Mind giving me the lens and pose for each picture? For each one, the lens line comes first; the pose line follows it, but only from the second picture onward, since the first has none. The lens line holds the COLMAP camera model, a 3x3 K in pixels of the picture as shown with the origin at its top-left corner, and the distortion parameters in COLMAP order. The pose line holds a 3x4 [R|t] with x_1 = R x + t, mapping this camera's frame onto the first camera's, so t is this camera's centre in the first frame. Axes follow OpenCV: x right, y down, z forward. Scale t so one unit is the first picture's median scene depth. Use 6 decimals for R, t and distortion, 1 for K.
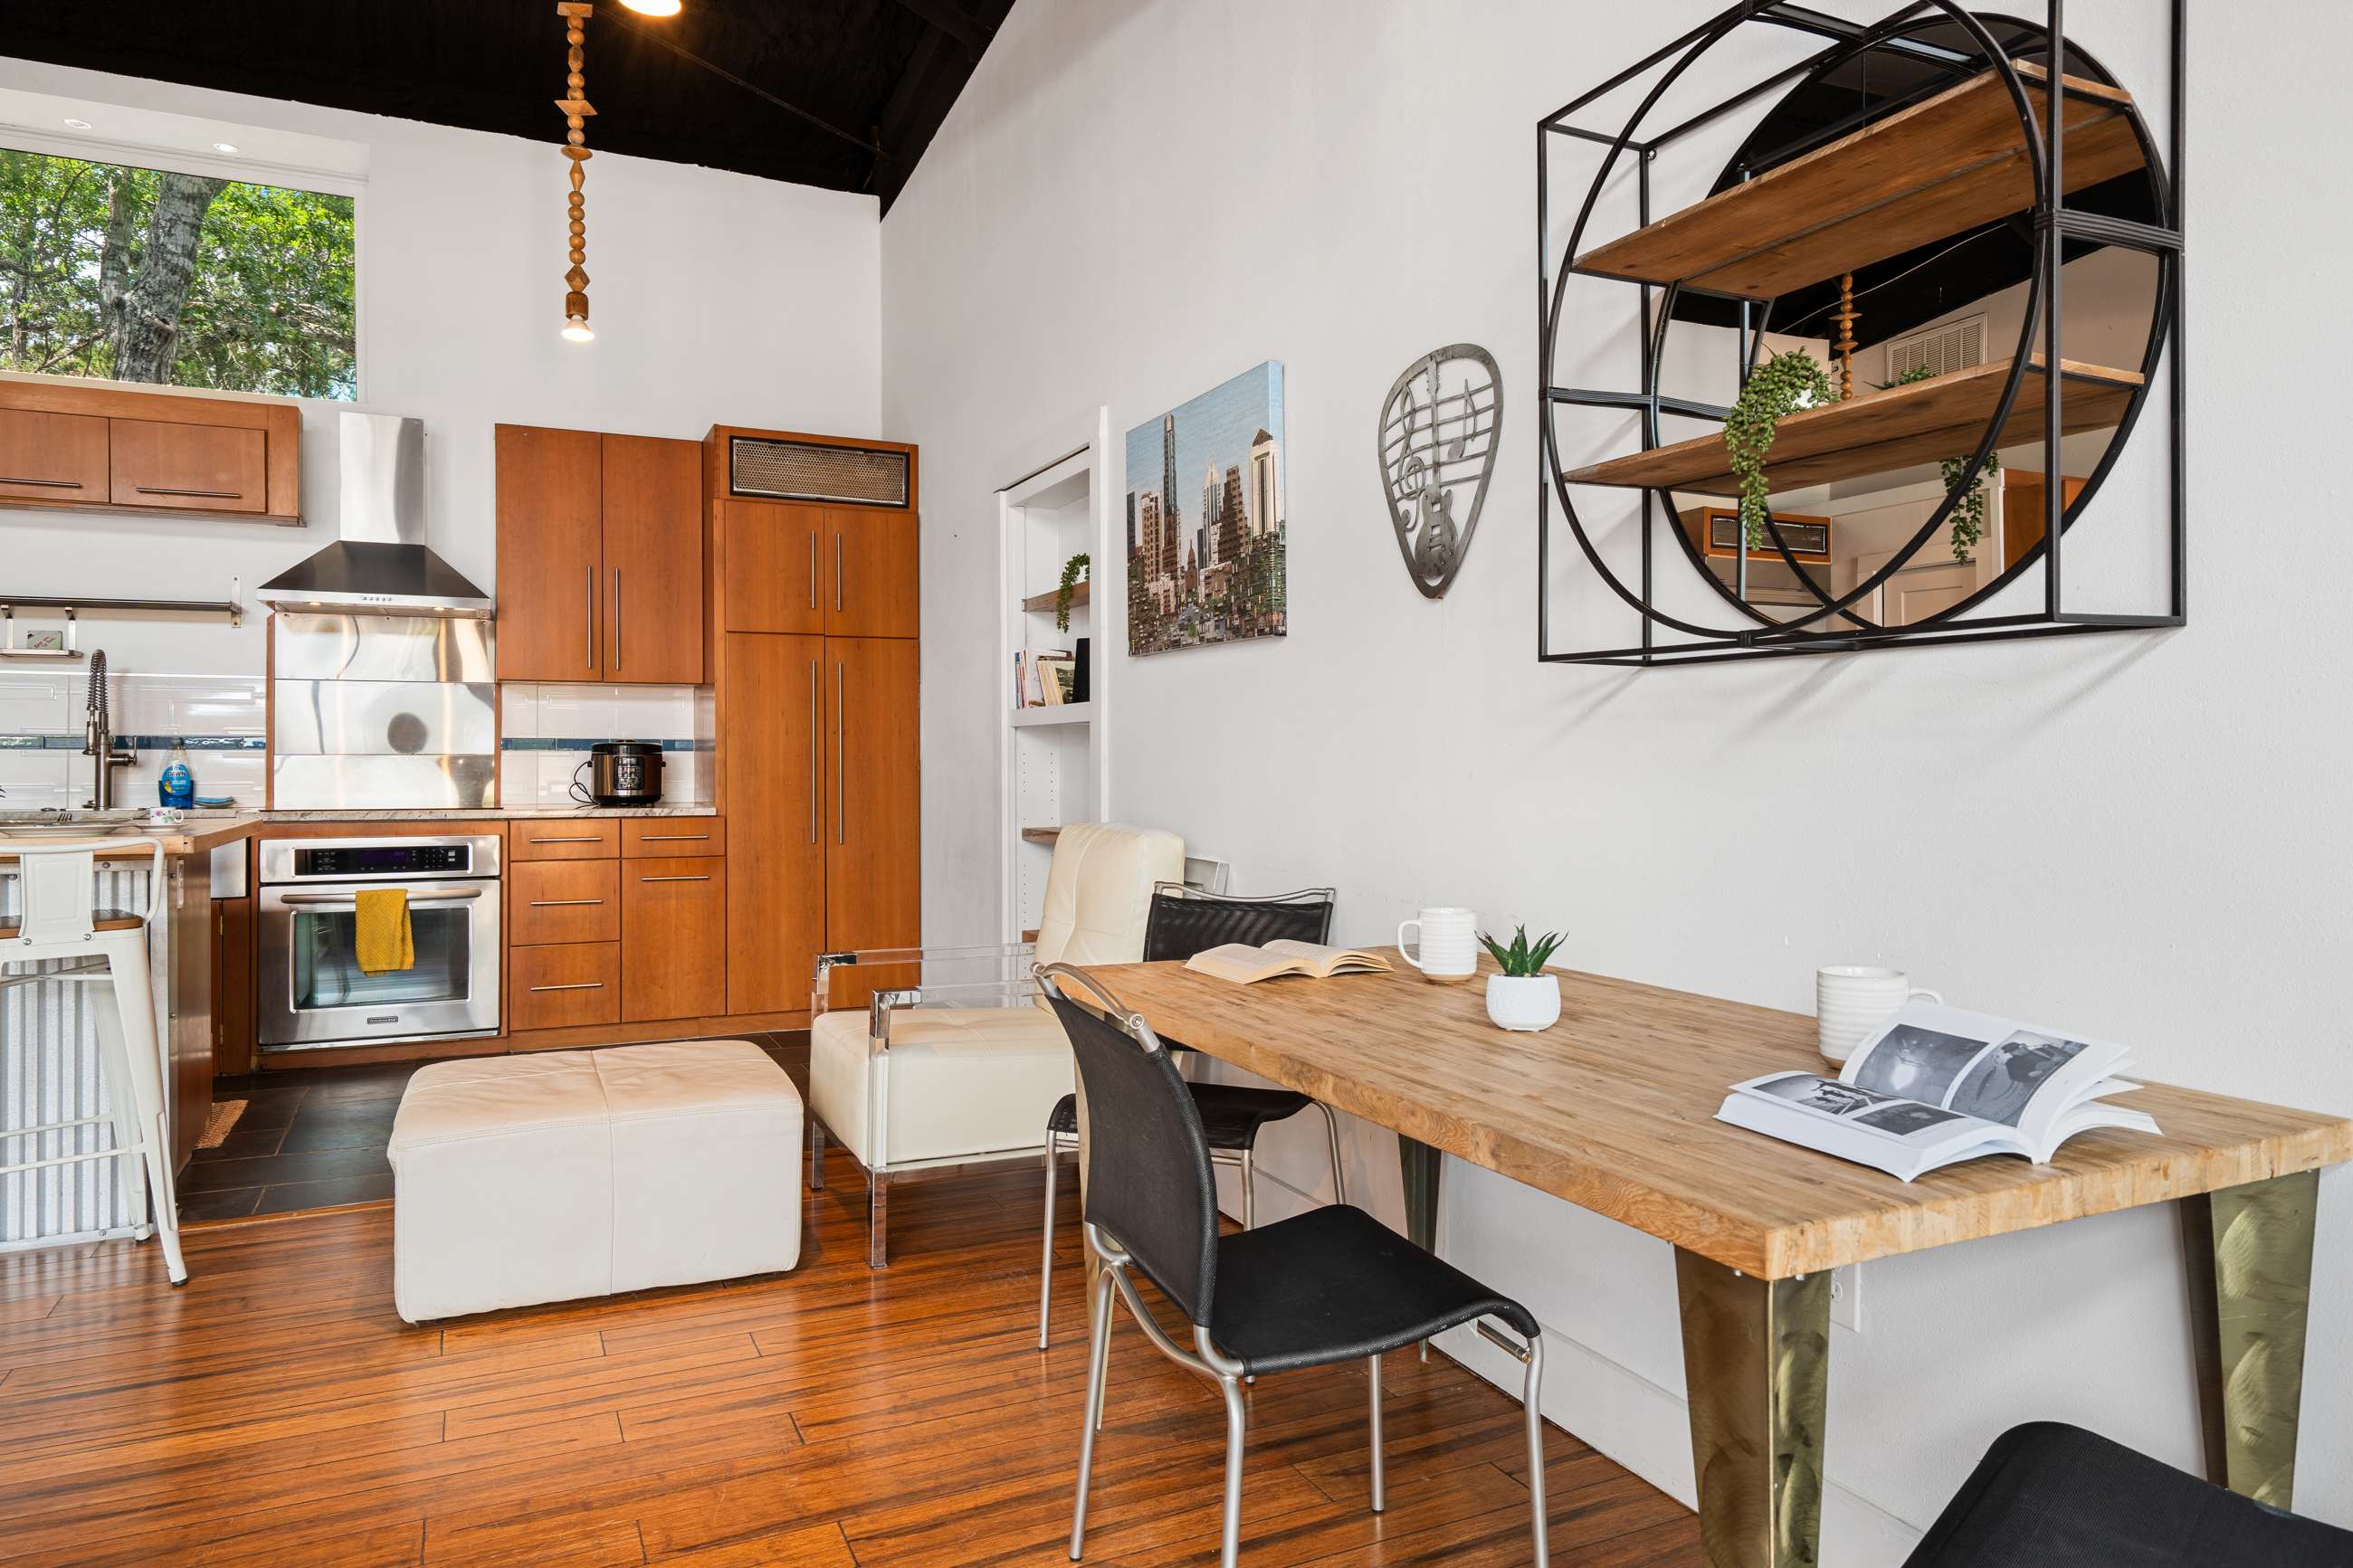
lens RADIAL K [[1506.9, 0, 1159.7], [0, 1506.9, 774.4], [0, 0, 1]] dist [0.013302, 0.001867]
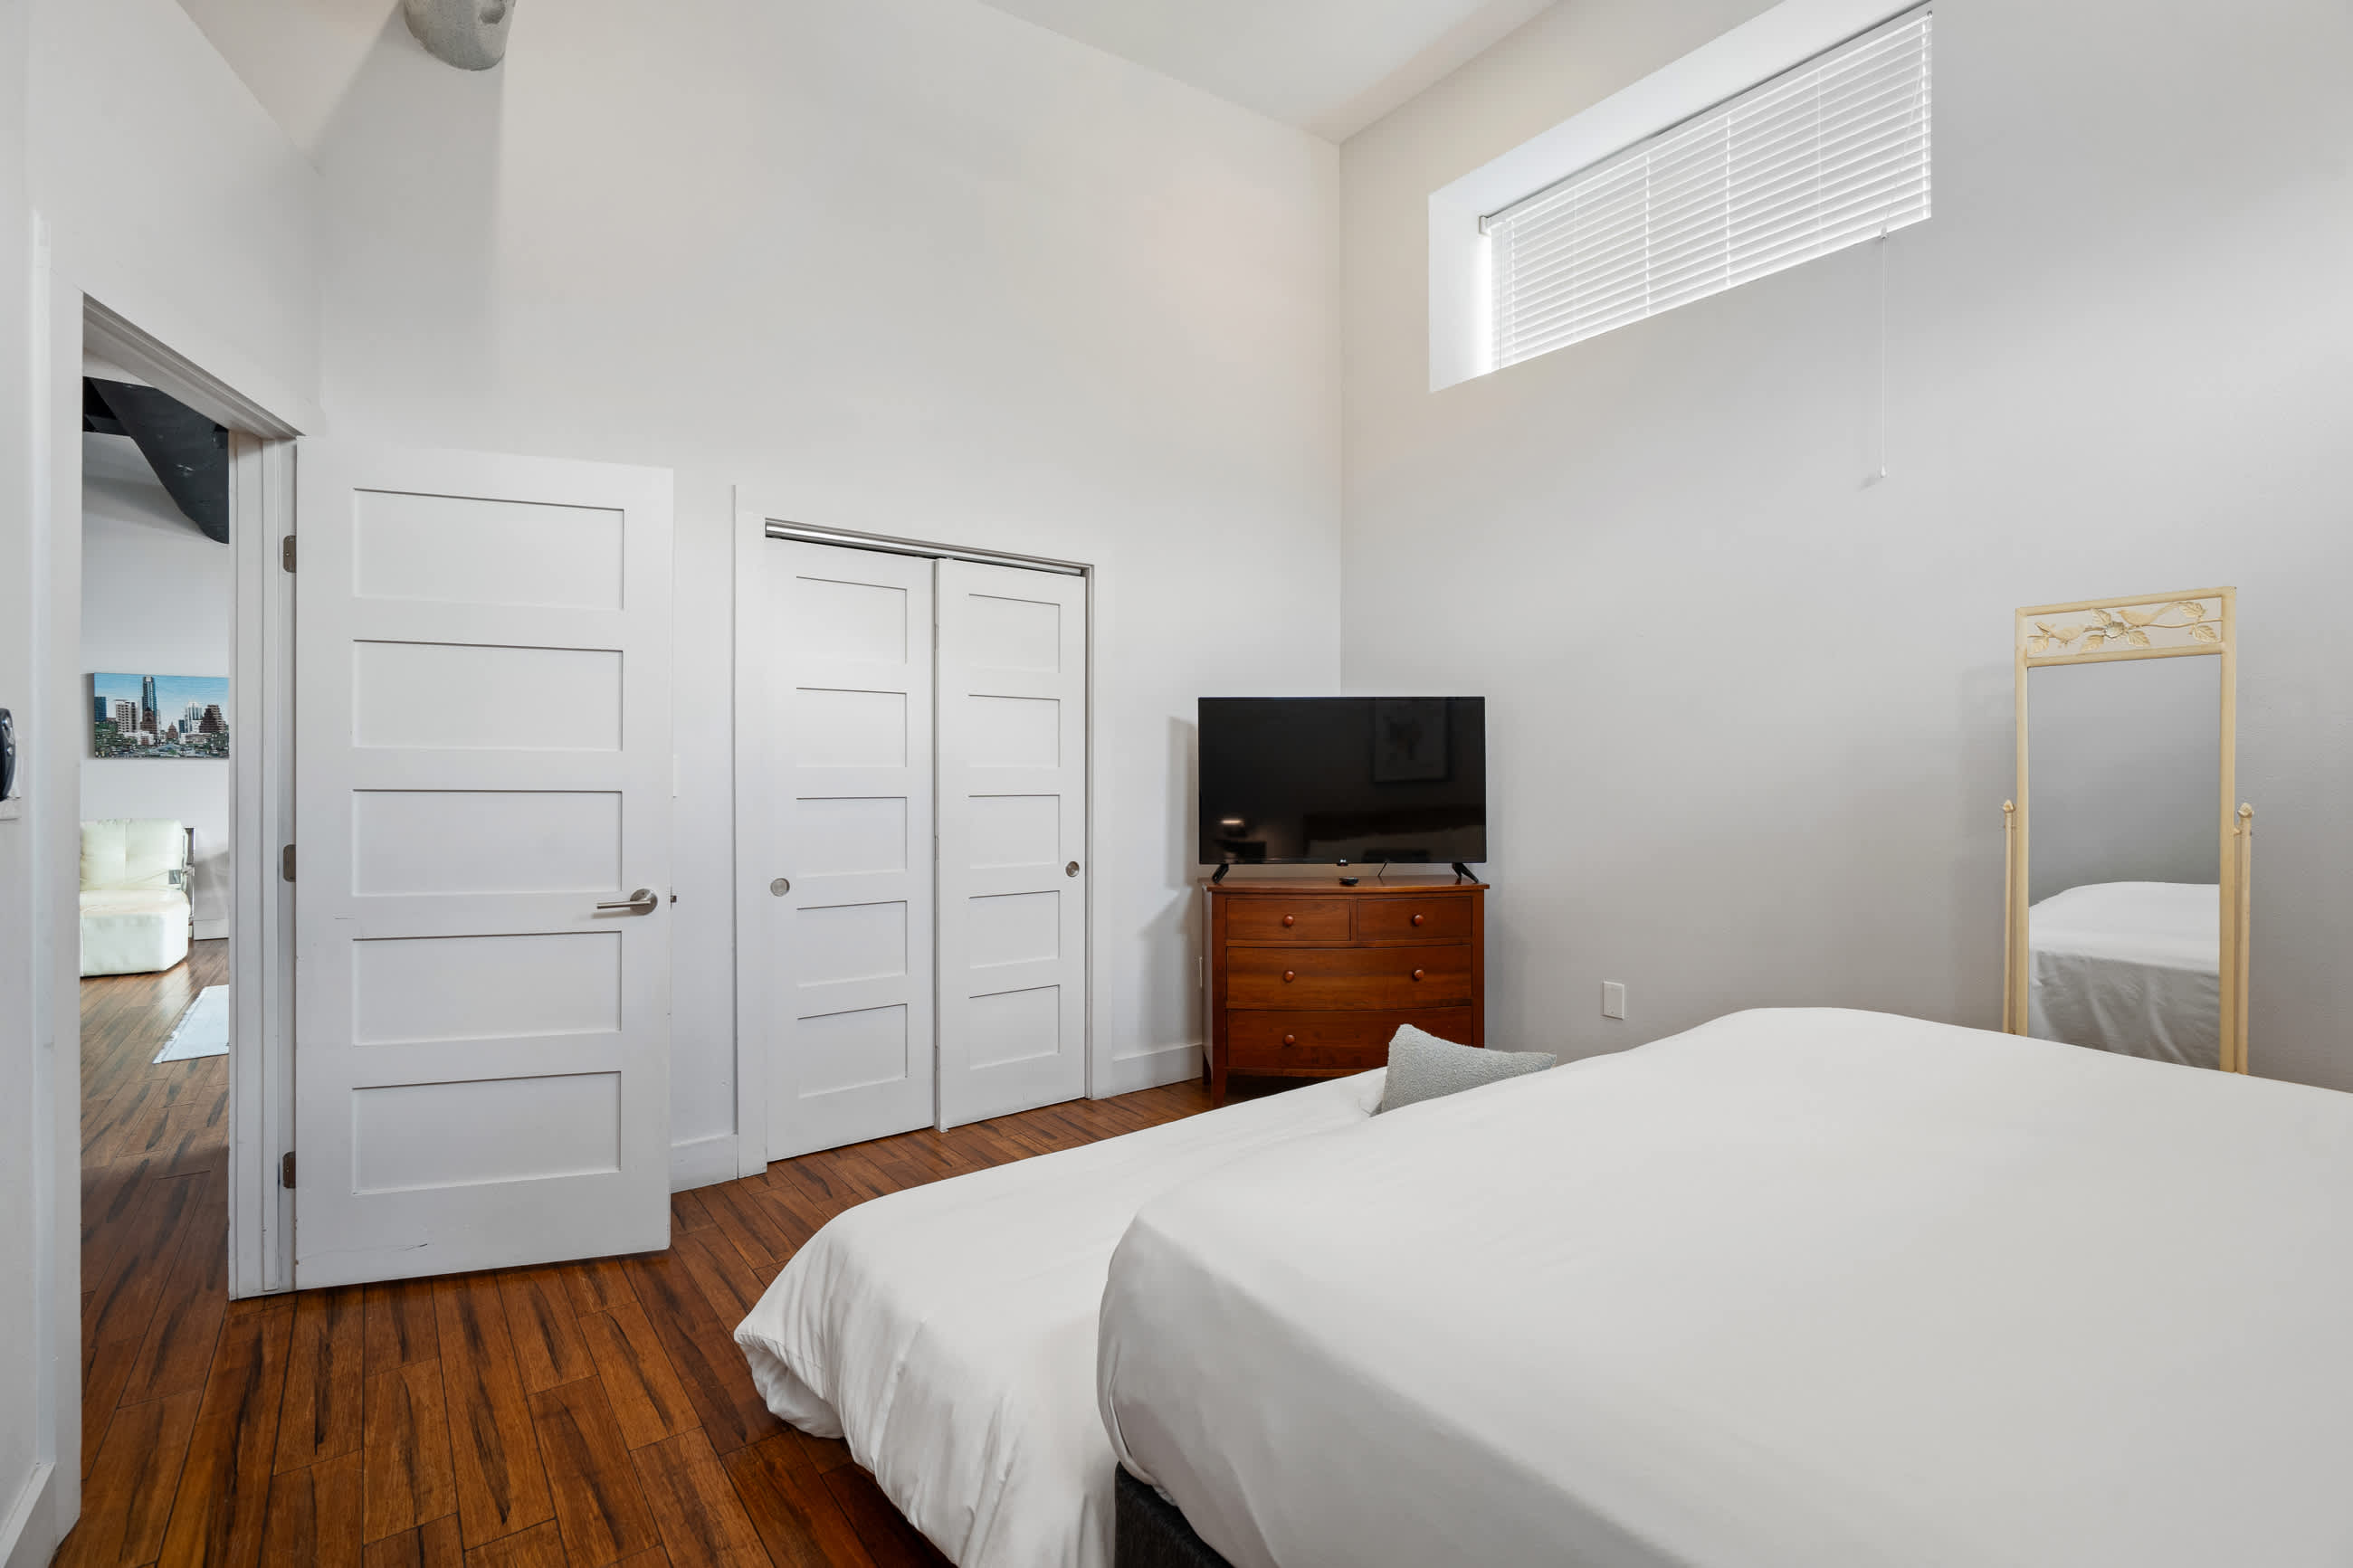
lens RADIAL K [[1061.2, 0, 1182.6], [0, 1061.2, 774.7], [0, 0, 1]] dist [-0.002869, 0.000867]
pose [[-0.215434, -0.001727, 0.976517, -2.497198], [0.014463, 0.999883, 0.004959, -0.033169], [-0.976411, 0.015192, -0.215384, -0.510502]]
